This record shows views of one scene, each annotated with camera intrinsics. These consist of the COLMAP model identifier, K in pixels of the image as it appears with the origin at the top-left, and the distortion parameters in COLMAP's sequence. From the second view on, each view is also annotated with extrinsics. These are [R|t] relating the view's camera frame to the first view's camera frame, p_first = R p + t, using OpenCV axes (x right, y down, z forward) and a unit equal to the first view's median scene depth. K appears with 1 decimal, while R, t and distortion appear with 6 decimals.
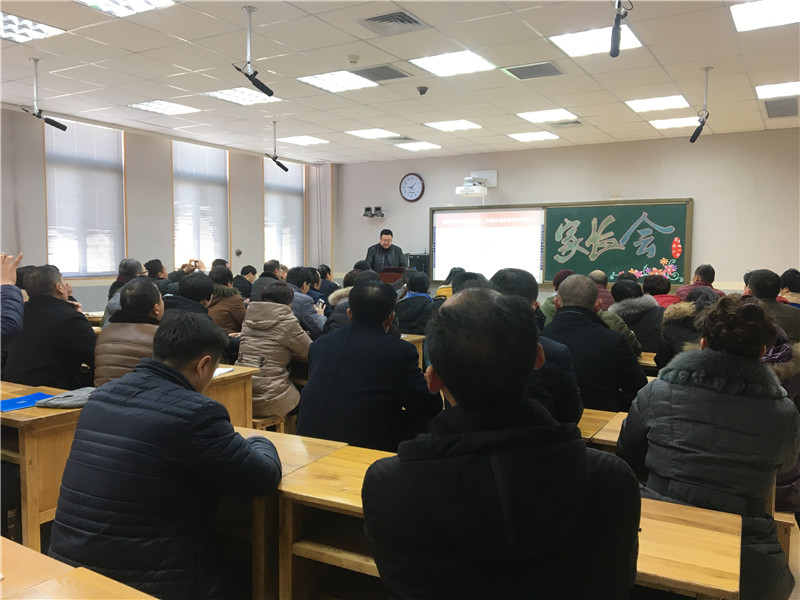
lens RADIAL K [[671.2, 0, 400.0], [0, 671.2, 300.0], [0, 0, 1]] dist [0.101373, -0.144059]
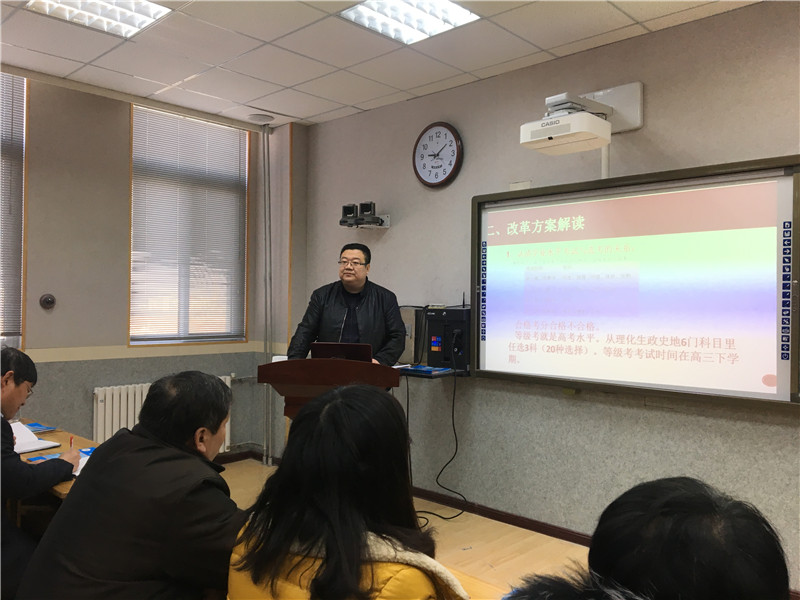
lens RADIAL K [[671.2, 0, 400.0], [0, 671.2, 300.0], [0, 0, 1]] dist [0.101373, -0.144059]
pose [[0.975259, 0.005886, -0.220988, 0.101910], [-0.023128, 0.996876, -0.075517, -0.044370], [0.219853, 0.078760, 0.972348, 0.643058]]
